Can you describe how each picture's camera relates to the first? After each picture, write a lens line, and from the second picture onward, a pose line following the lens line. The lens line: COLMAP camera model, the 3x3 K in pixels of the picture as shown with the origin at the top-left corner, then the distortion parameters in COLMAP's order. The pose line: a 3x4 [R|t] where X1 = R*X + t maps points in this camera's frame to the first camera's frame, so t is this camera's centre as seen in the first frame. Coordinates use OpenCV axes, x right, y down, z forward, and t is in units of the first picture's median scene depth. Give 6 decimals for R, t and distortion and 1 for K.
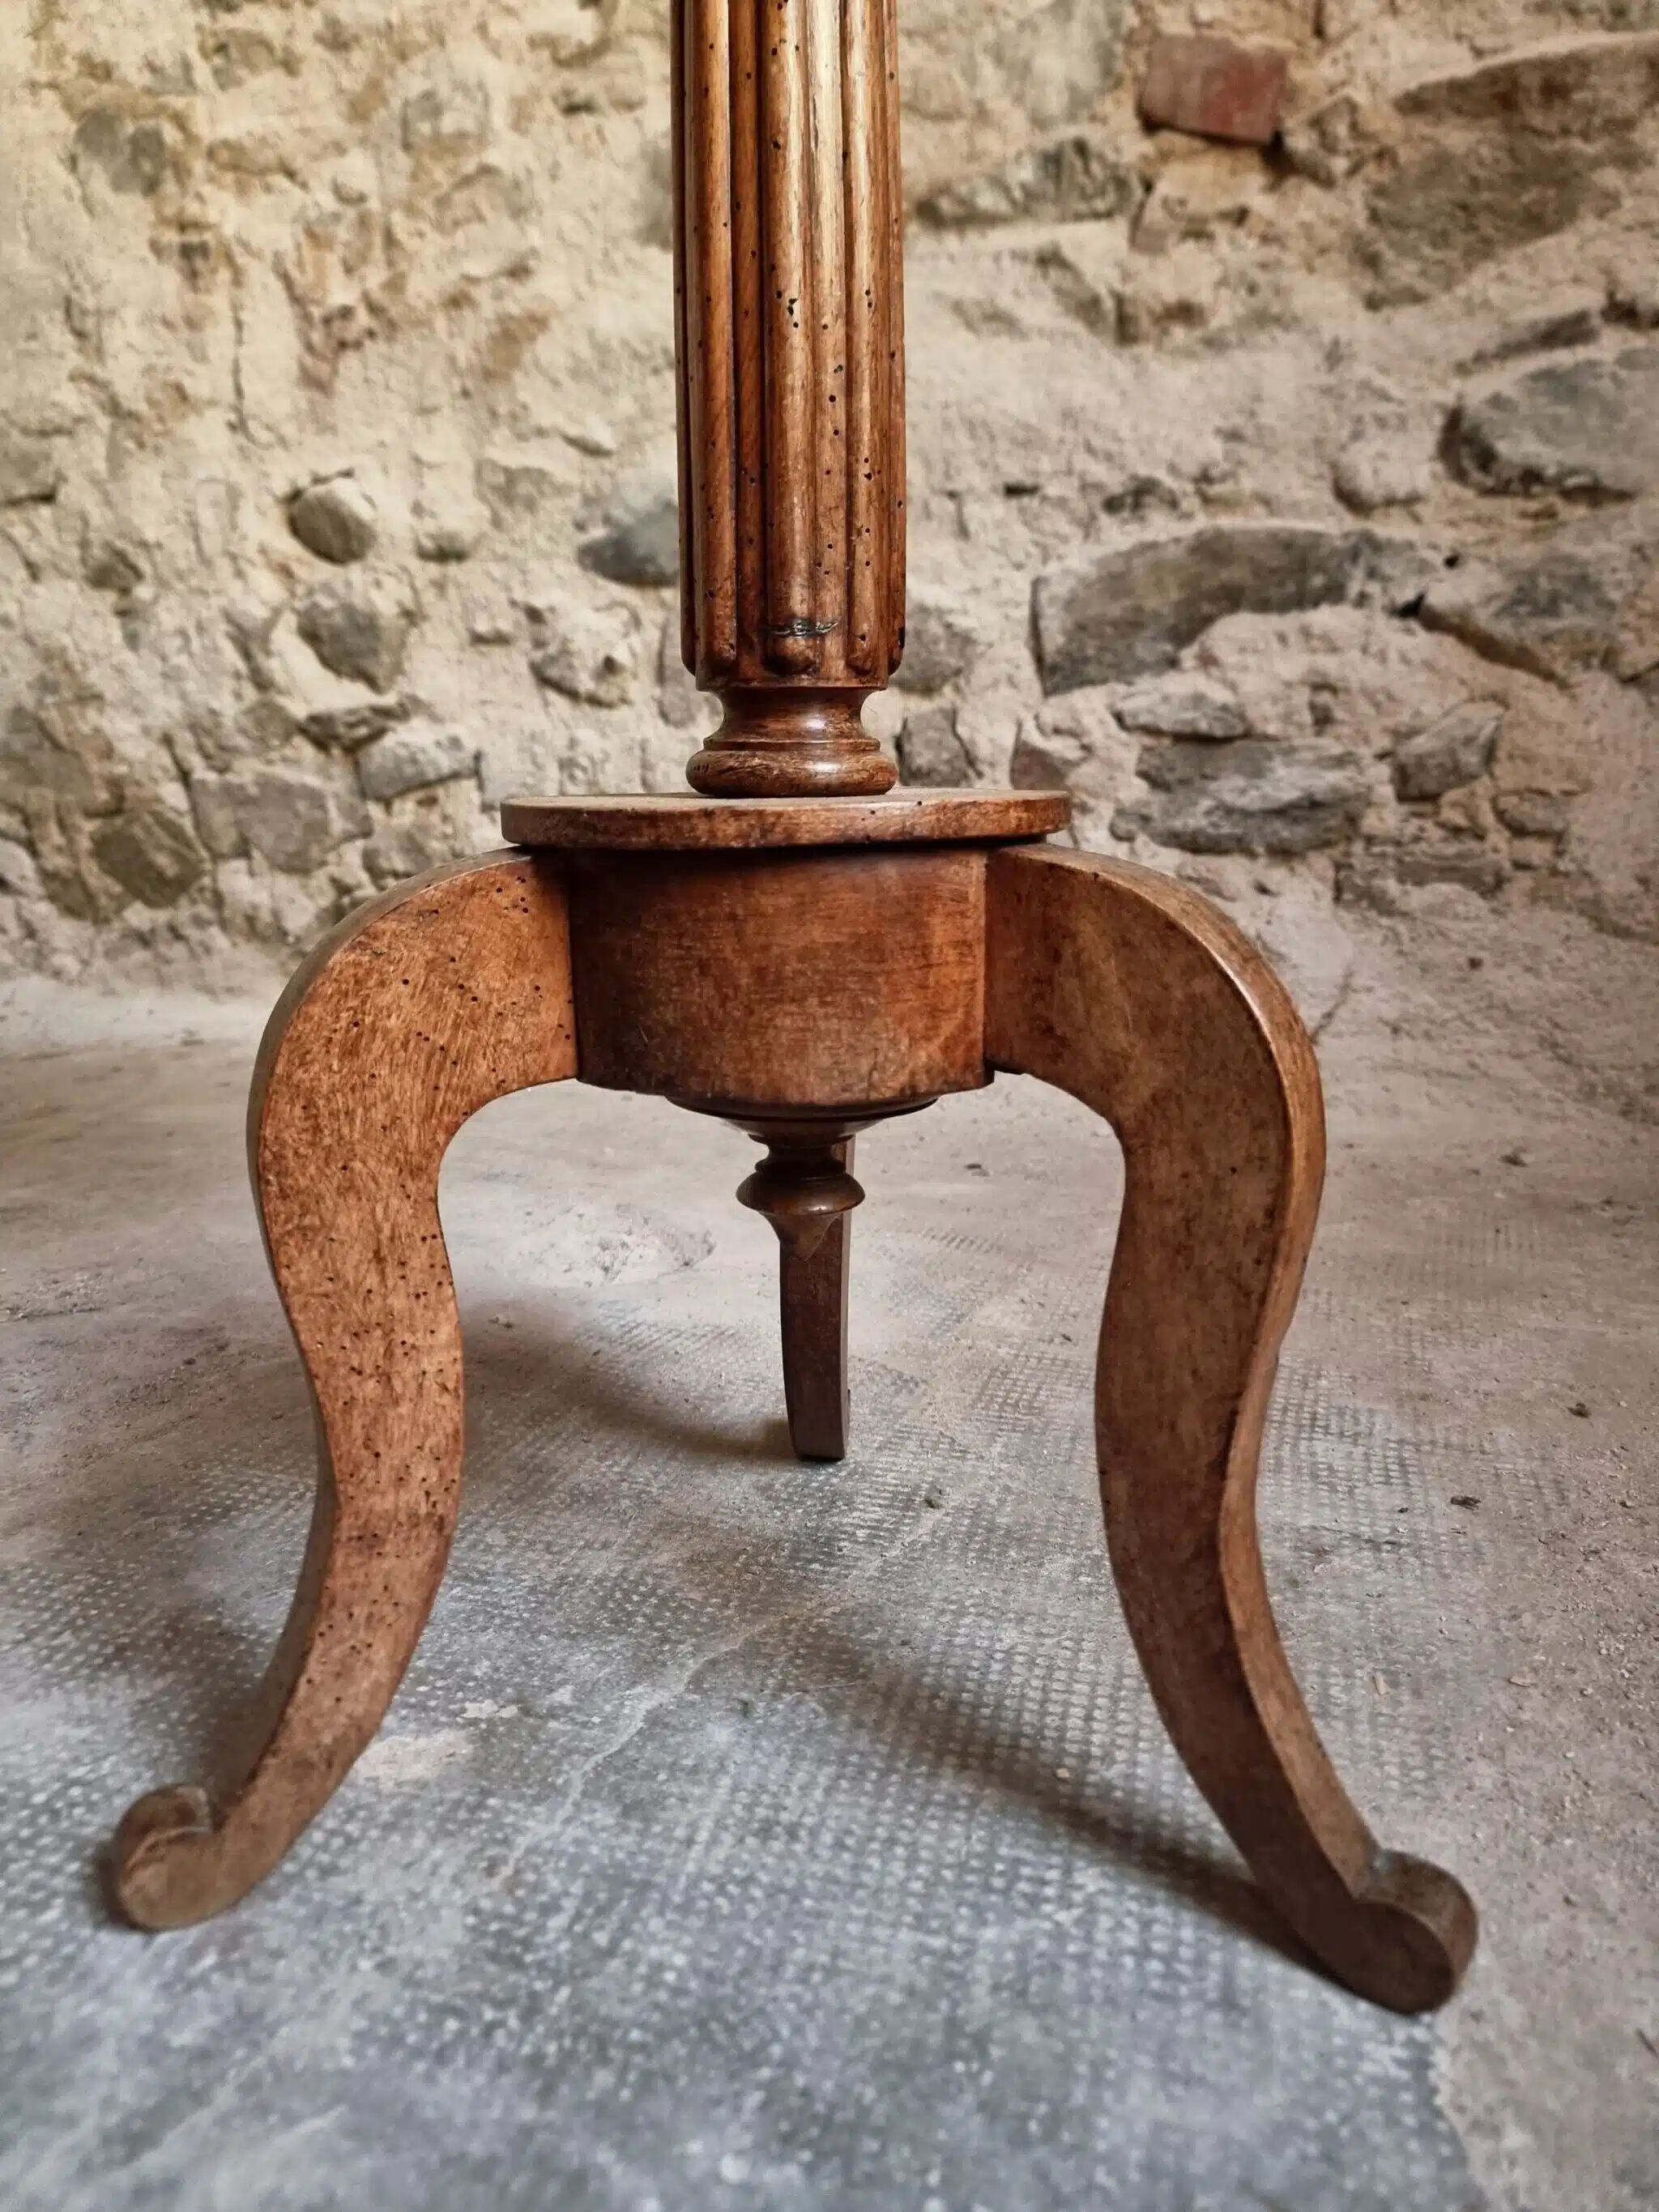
lens RADIAL K [[1587.4, 0, 812.3], [0, 1587.4, 1097.9], [0, 0, 1]] dist [0.046315, -0.045071]
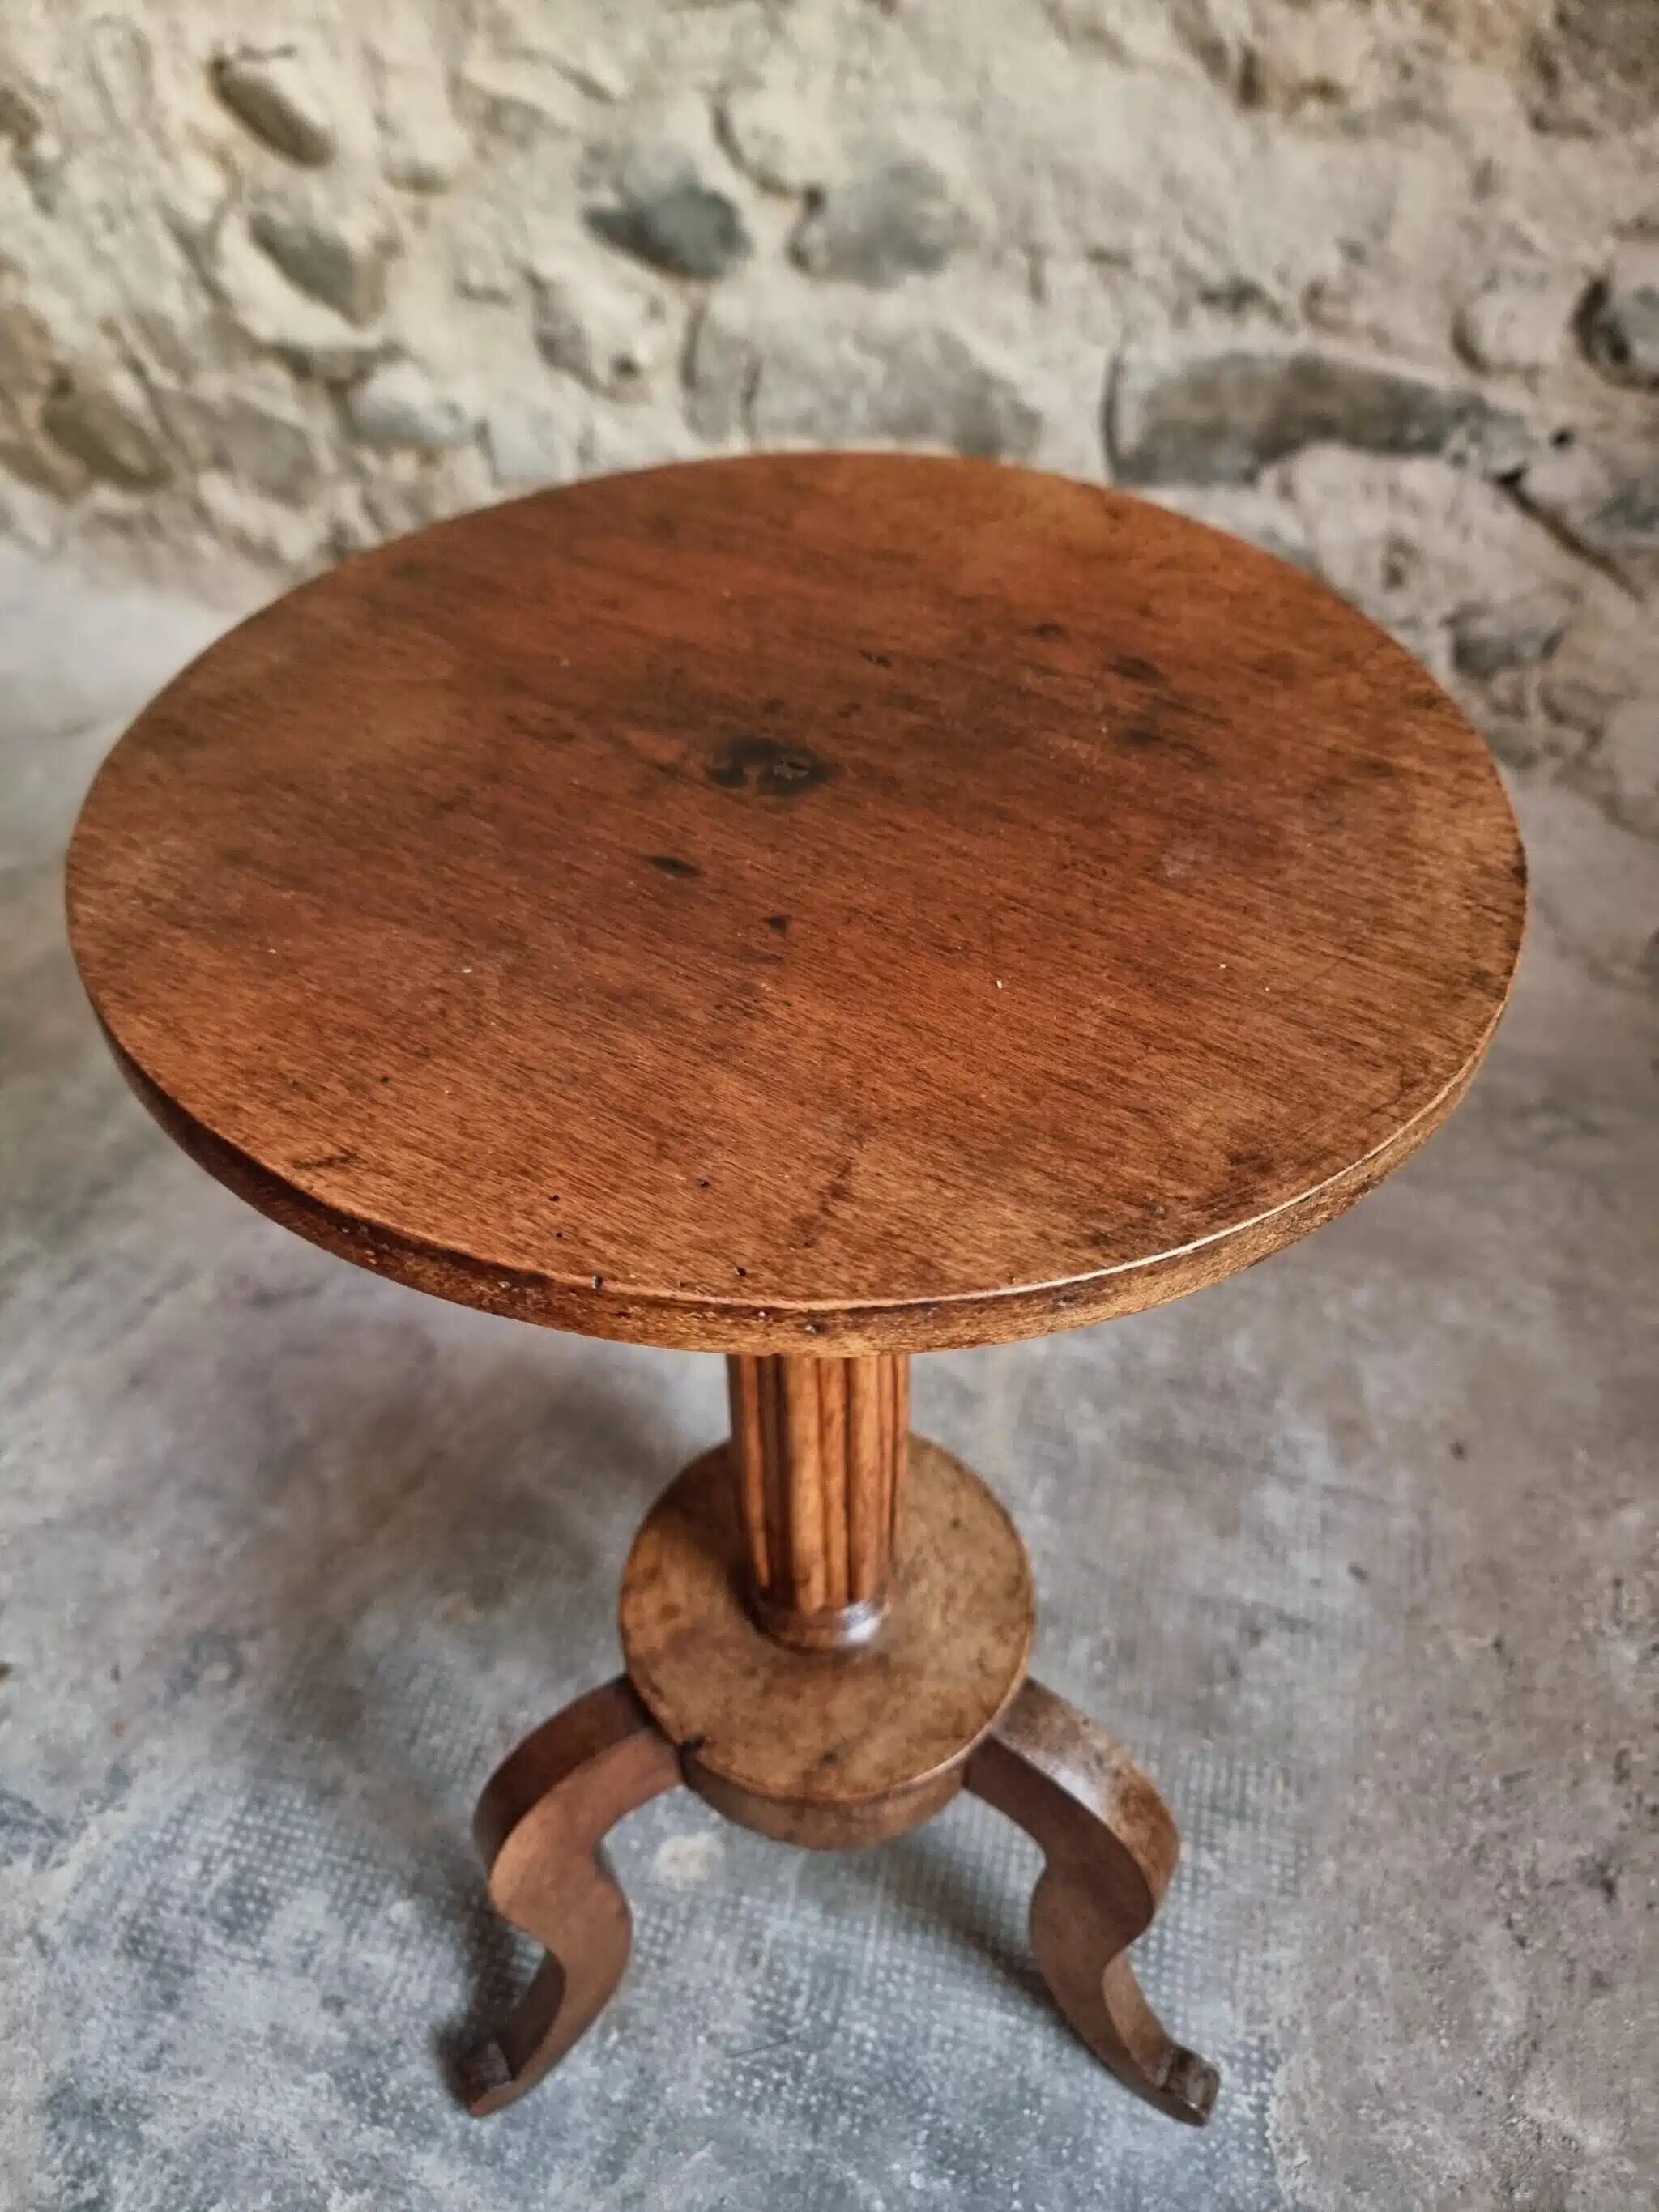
lens RADIAL K [[1615.6, 0, 815.9], [0, 1615.6, 1118.4], [0, 0, 1]] dist [0.036263, -0.045204]
pose [[0.999485, -0.015430, 0.028146, -0.065264], [-0.002042, 0.844540, 0.535488, -0.478197], [-0.032033, -0.535269, 0.844074, -0.003663]]
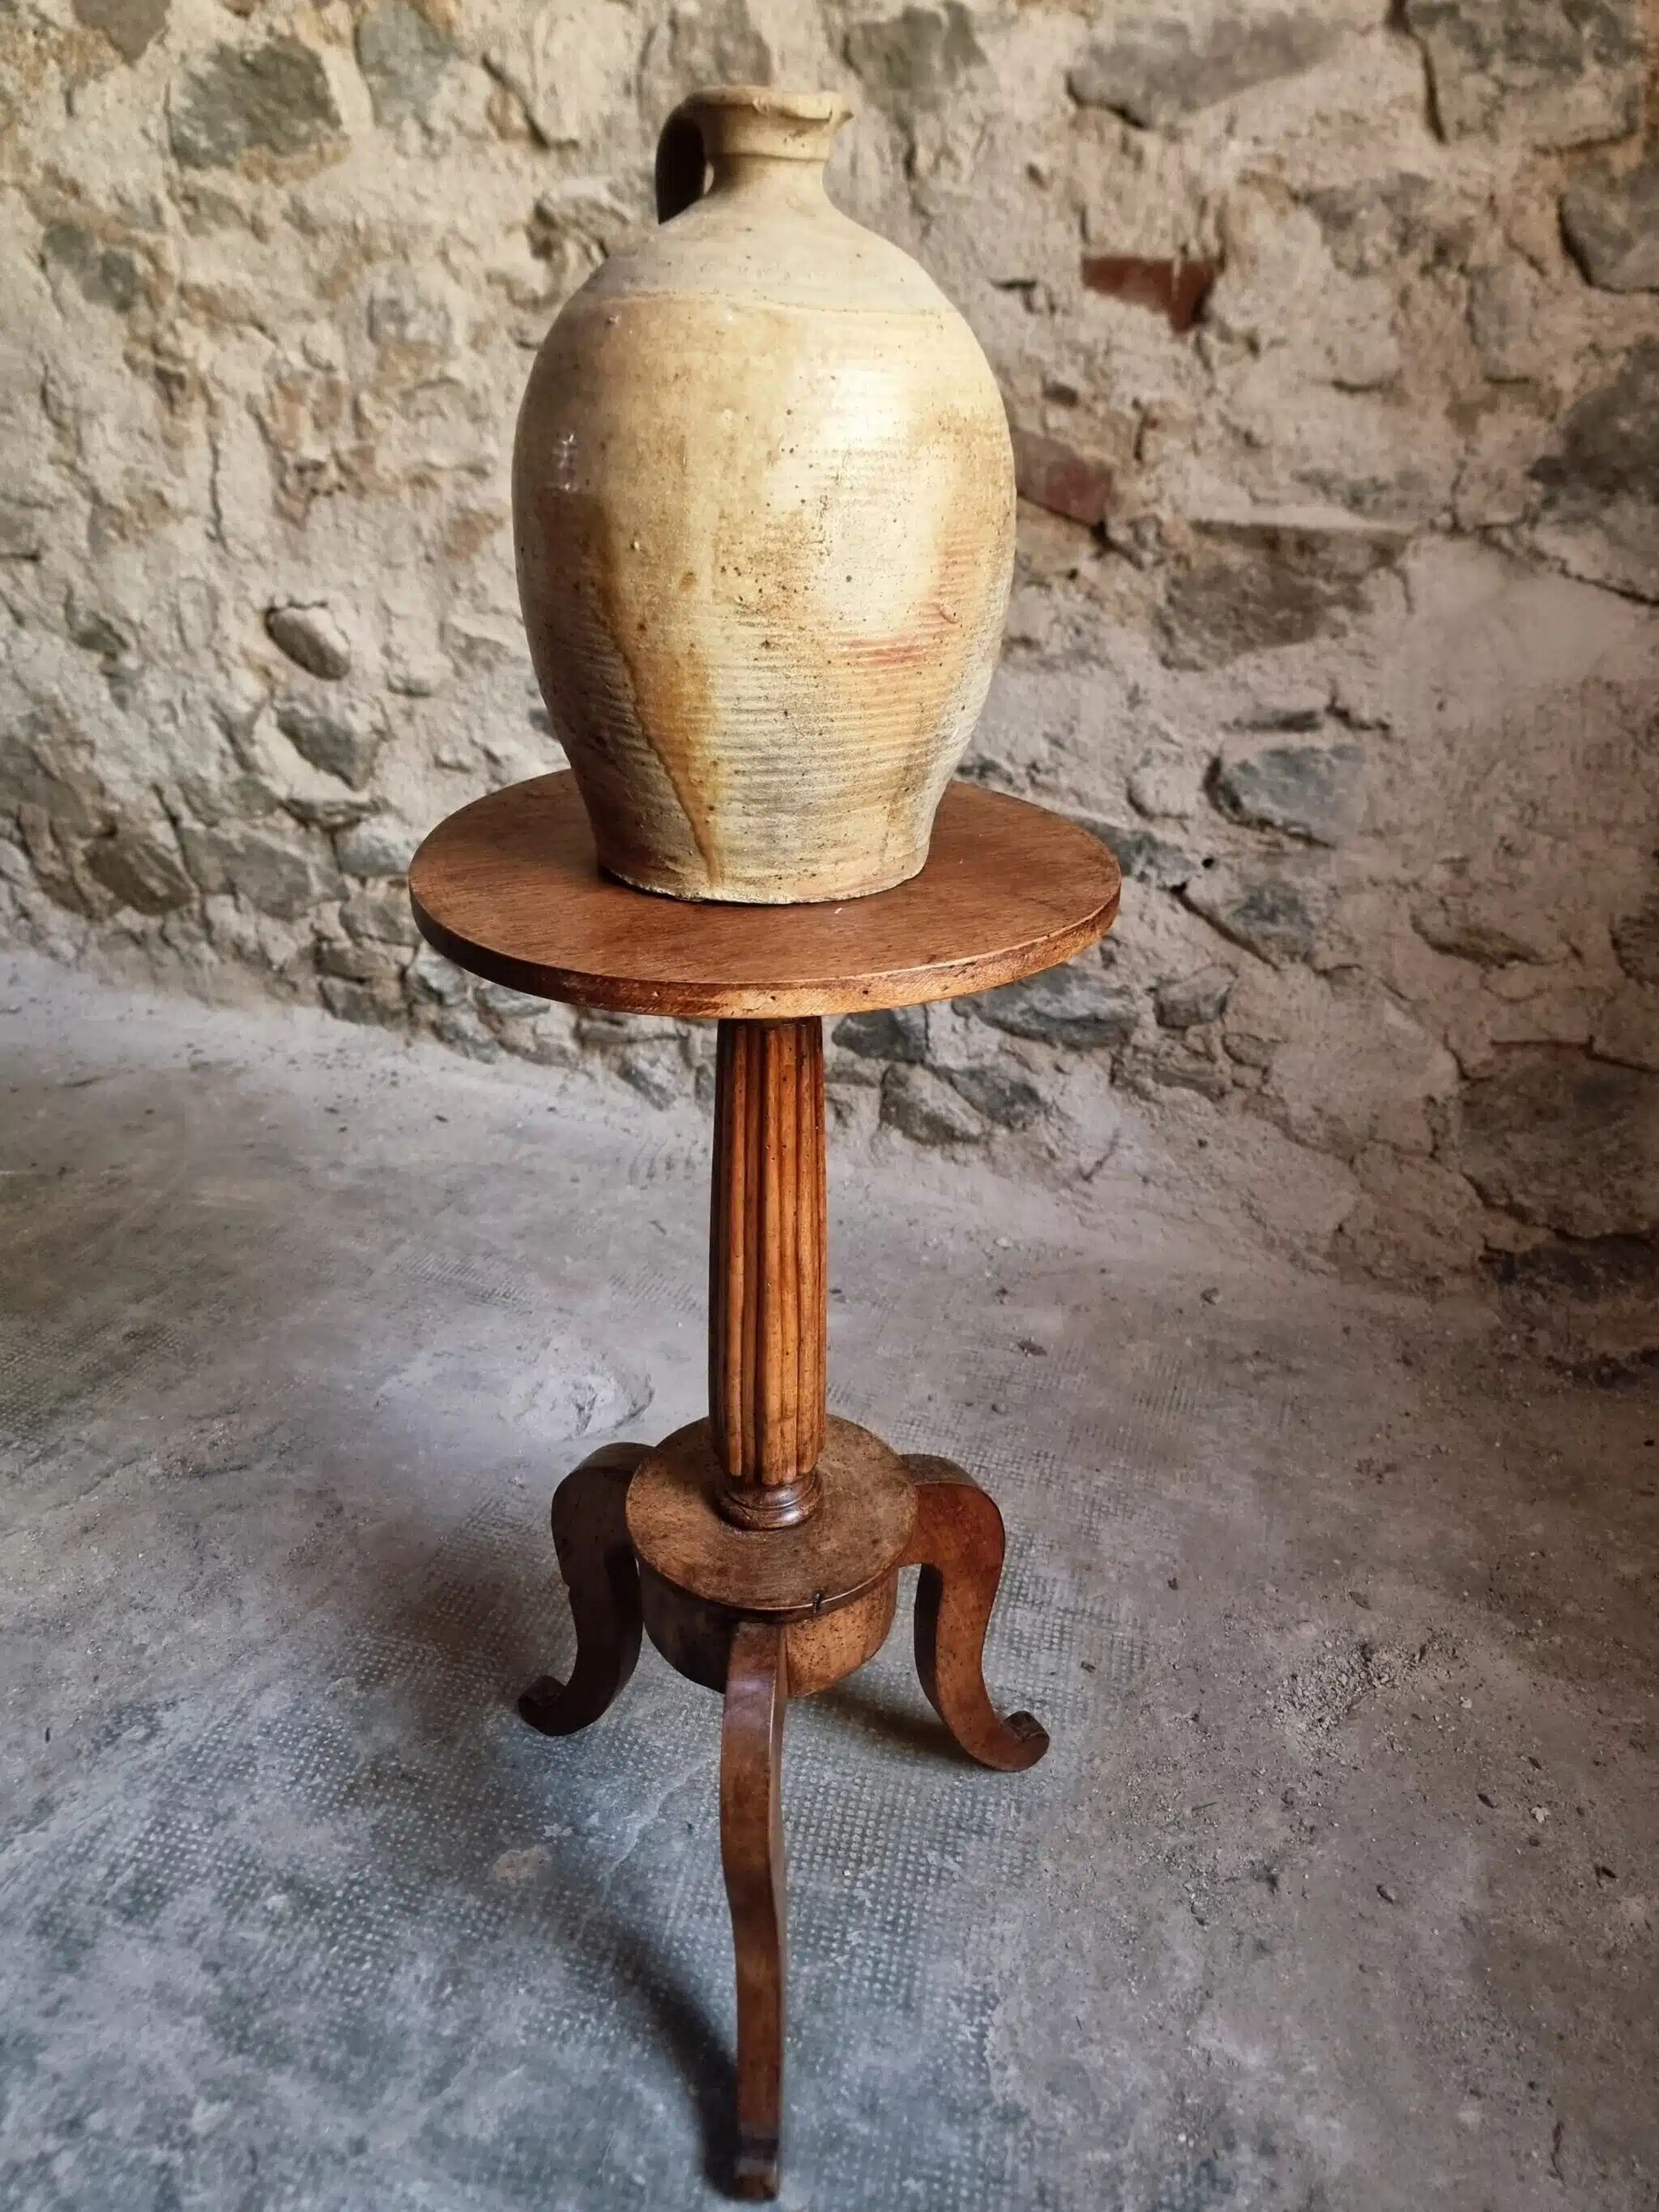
lens RADIAL K [[1650.0, 0, 817.9], [0, 1650.0, 1105.8], [0, 0, 1]] dist [0.061940, -0.055510]
pose [[0.997020, 0.017458, 0.075148, -0.023925], [-0.034588, 0.971831, 0.233127, -0.422345], [-0.068961, -0.235032, 0.969538, -0.343491]]
